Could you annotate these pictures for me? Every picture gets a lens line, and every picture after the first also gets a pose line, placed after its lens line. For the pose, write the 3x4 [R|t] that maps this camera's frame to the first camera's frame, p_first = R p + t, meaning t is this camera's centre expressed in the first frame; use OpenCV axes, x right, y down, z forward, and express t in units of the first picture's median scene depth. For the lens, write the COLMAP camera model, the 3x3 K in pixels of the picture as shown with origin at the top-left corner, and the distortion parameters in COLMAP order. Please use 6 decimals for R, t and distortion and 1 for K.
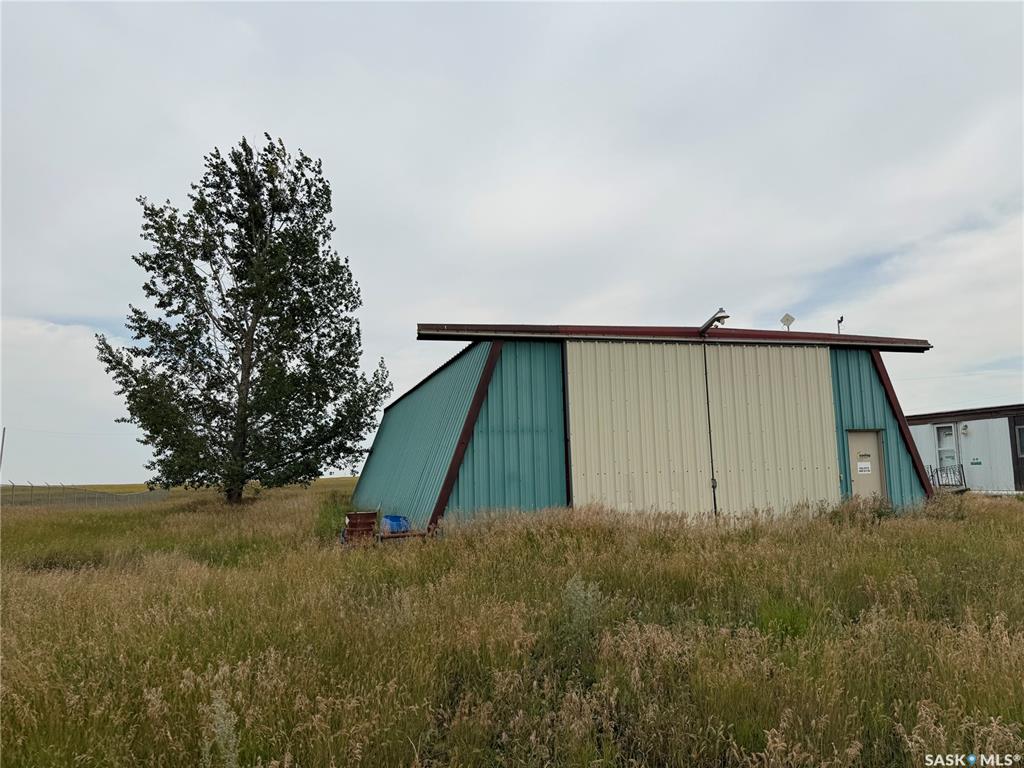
lens RADIAL K [[735.0, 0, 517.0], [0, 735.0, 390.2], [0, 0, 1]] dist [0.012773, -0.024848]
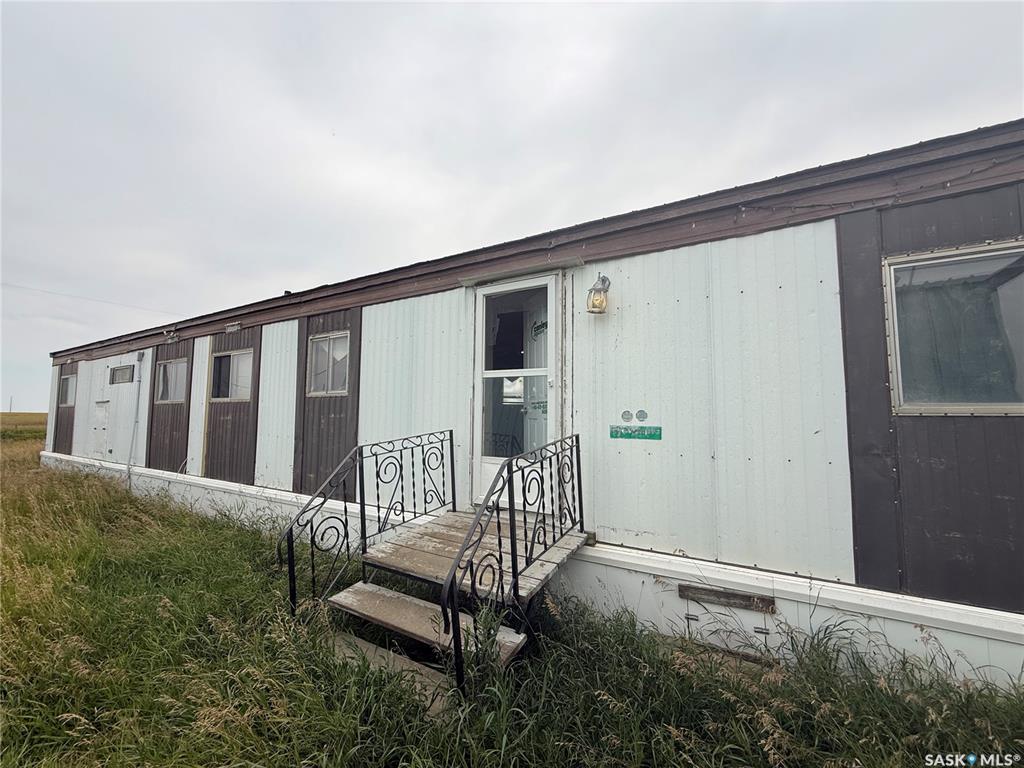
lens RADIAL K [[410.3, 0, 510.8], [0, 410.3, 381.0], [0, 0, 1]] dist [0.006604, 0.000279]
pose [[0.719506, 0.086978, 0.689019, 0.418062], [-0.105230, 0.994325, -0.015632, 0.074332], [-0.686468, -0.061258, 0.724575, 0.777414]]
